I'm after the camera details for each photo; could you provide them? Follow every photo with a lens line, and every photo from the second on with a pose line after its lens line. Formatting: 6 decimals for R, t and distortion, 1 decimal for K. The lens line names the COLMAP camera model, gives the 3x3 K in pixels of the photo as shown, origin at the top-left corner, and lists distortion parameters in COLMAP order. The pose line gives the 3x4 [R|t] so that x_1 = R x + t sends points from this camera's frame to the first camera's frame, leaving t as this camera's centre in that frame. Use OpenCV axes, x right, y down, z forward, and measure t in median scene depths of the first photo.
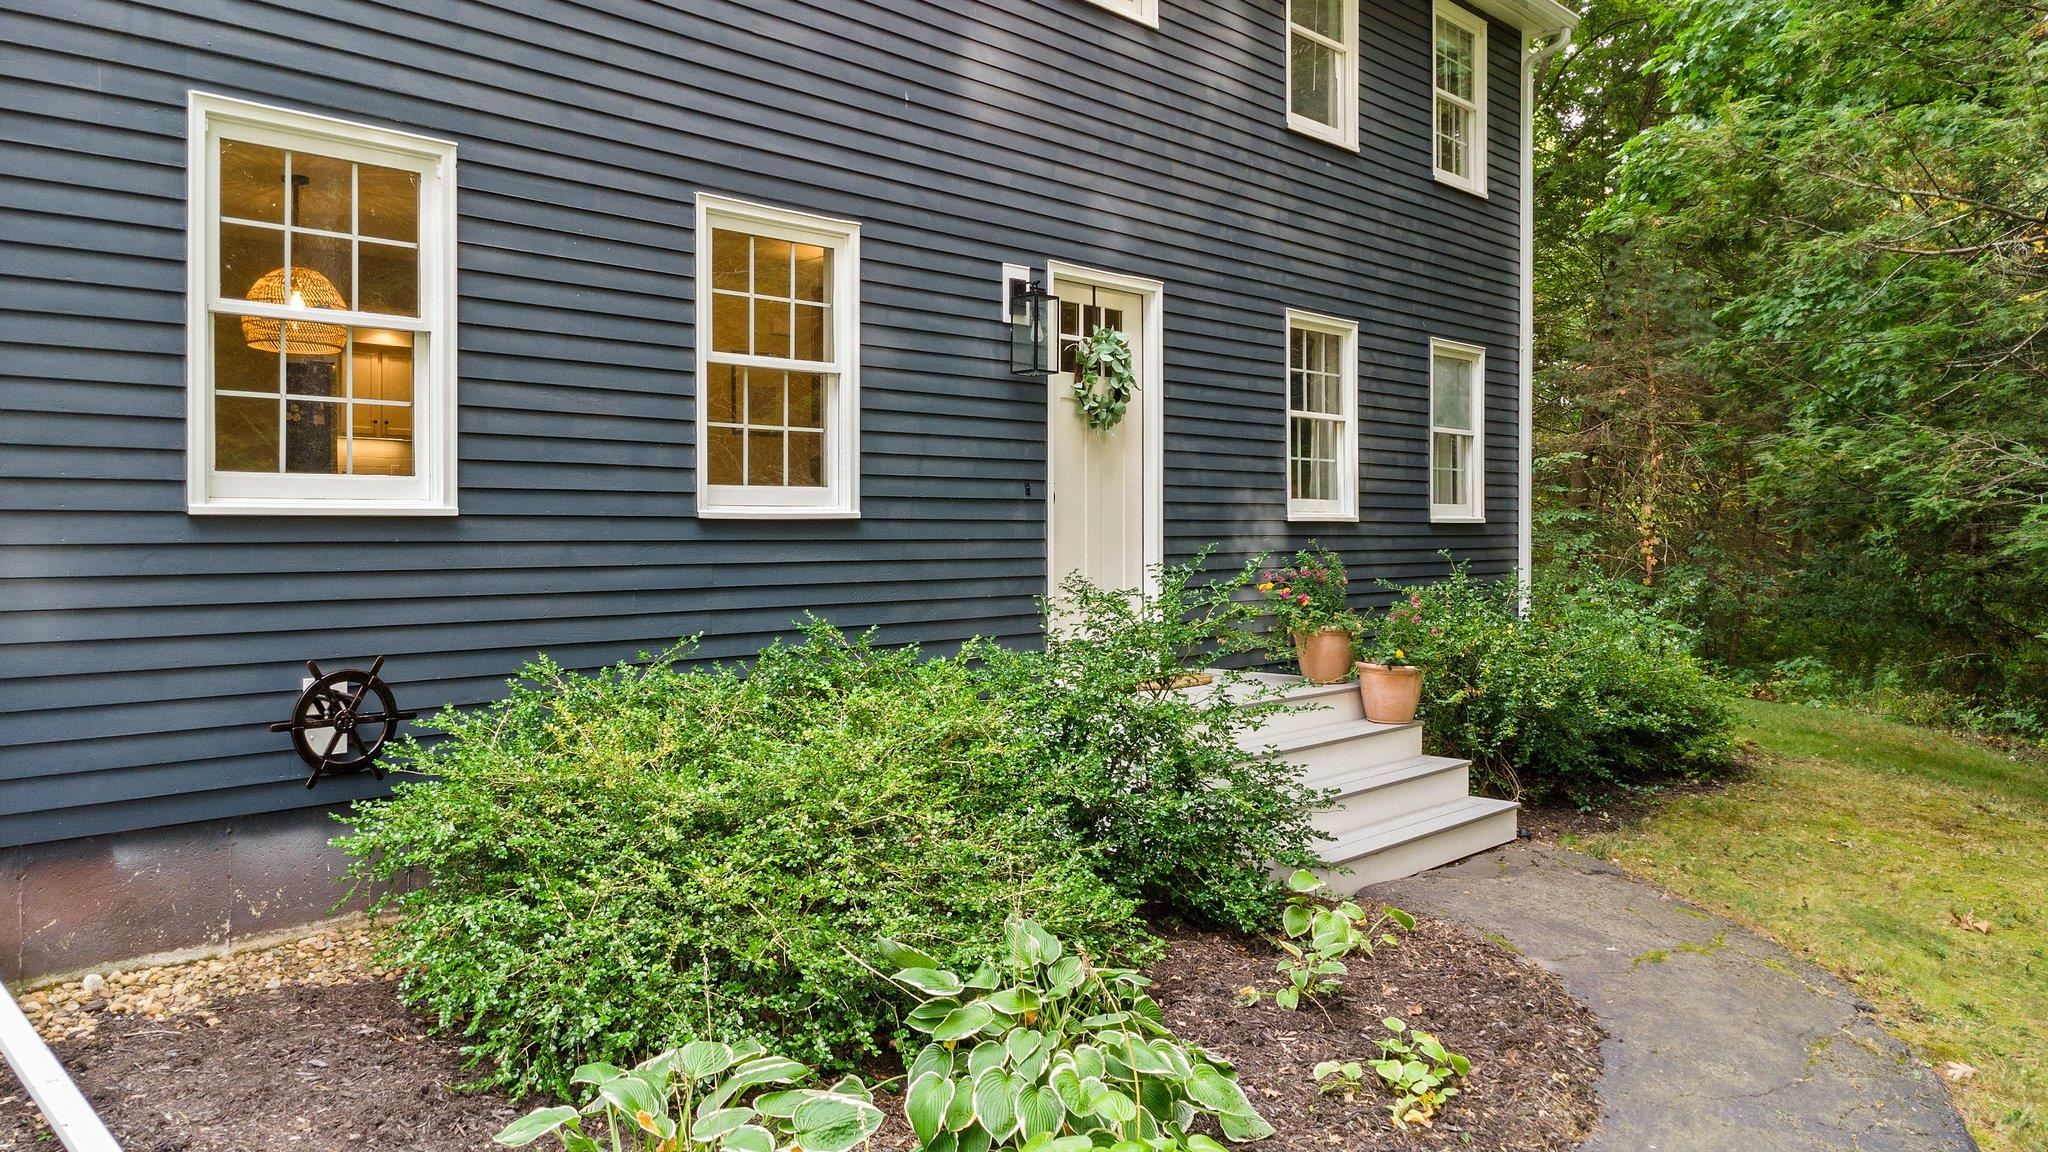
lens RADIAL K [[1499.6, 0, 1027.3], [0, 1499.6, 522.6], [0, 0, 1]] dist [0.027597, -0.024403]
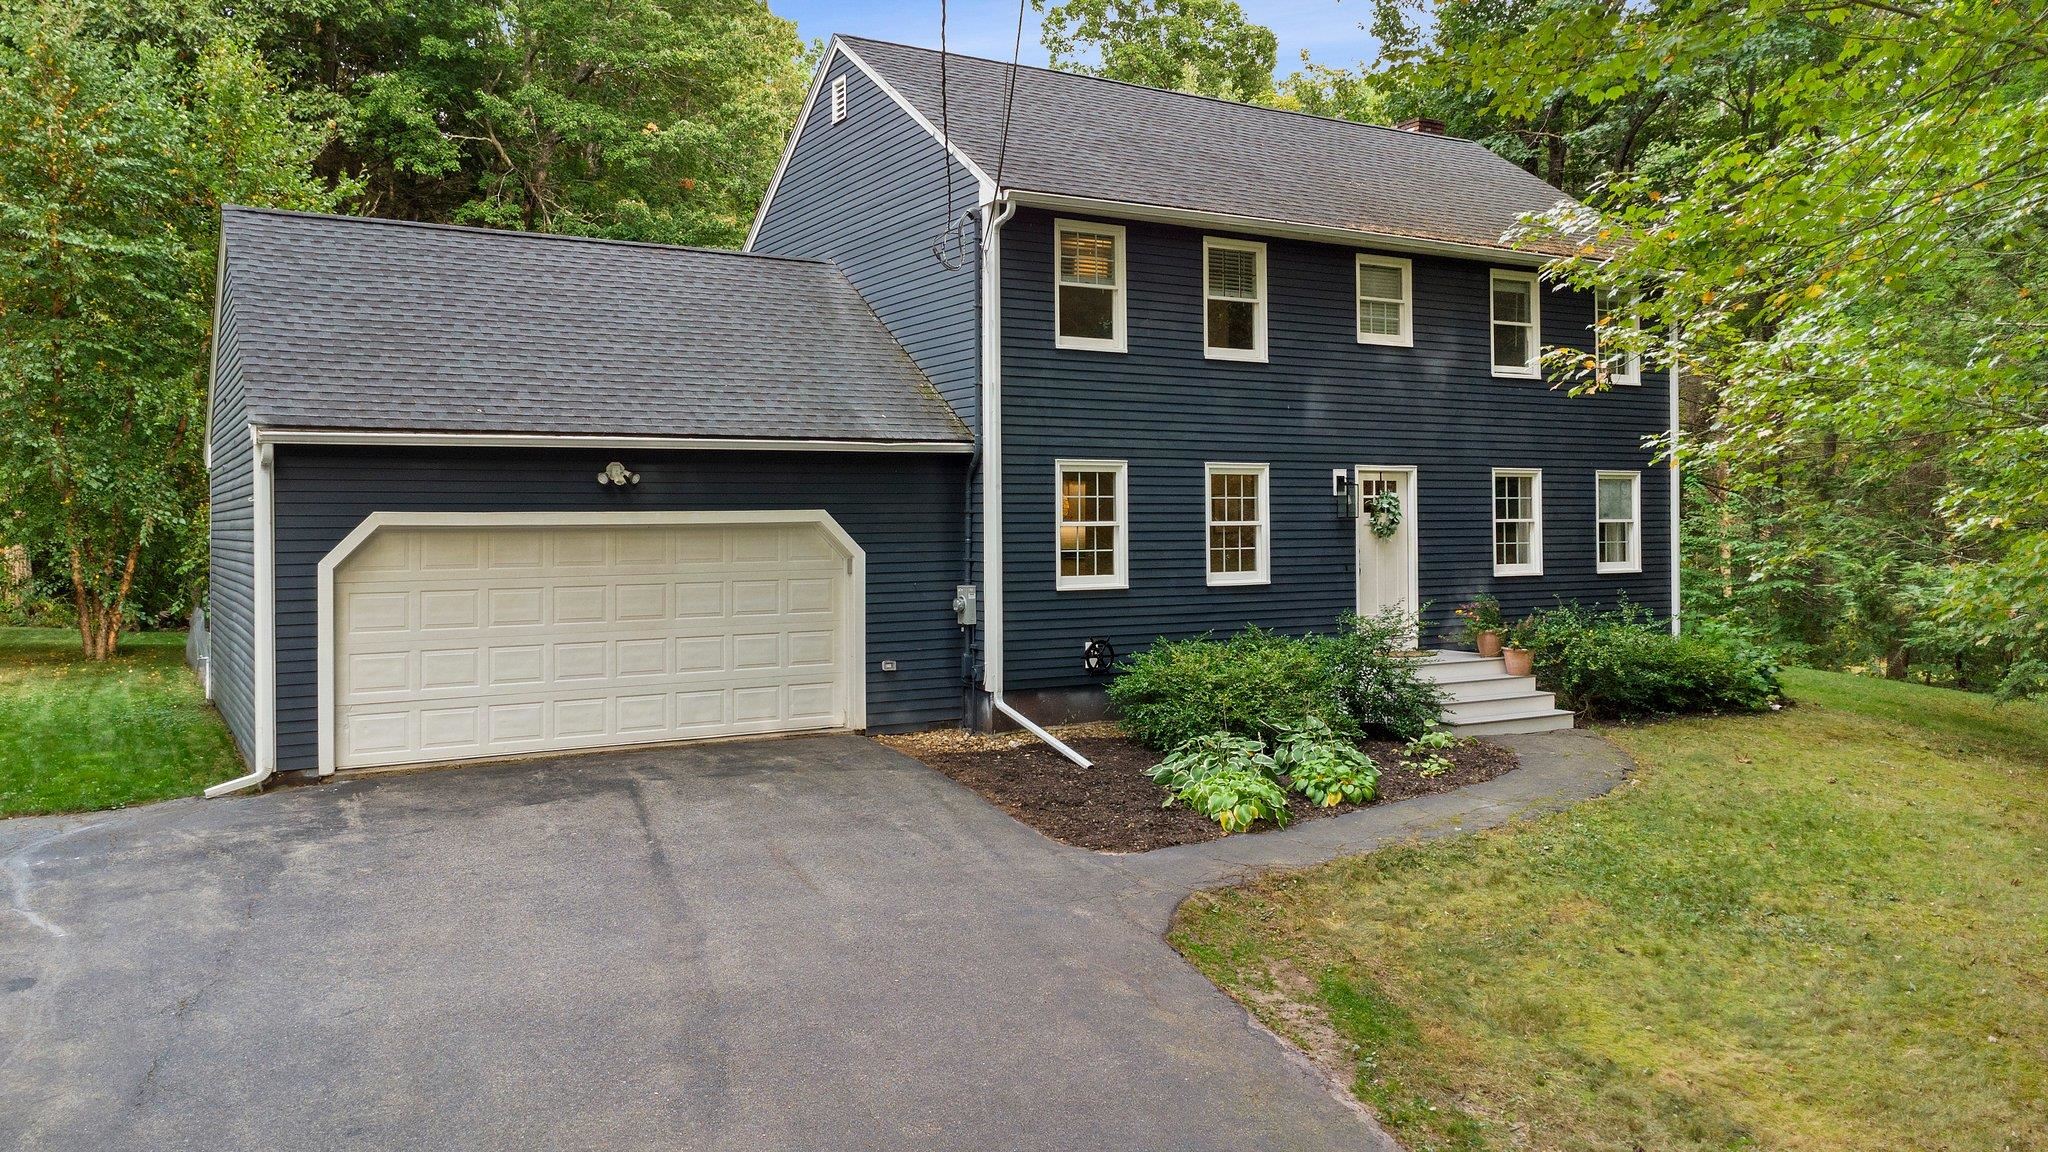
lens RADIAL K [[1499.6, 0, 1035.4], [0, 1499.6, 516.8], [0, 0, 1]] dist [0.027597, -0.024403]
pose [[0.957423, -0.009527, -0.288531, 0.207074], [0.008860, 0.999954, -0.003616, -0.095997], [0.288552, 0.000906, 0.957464, -1.314856]]
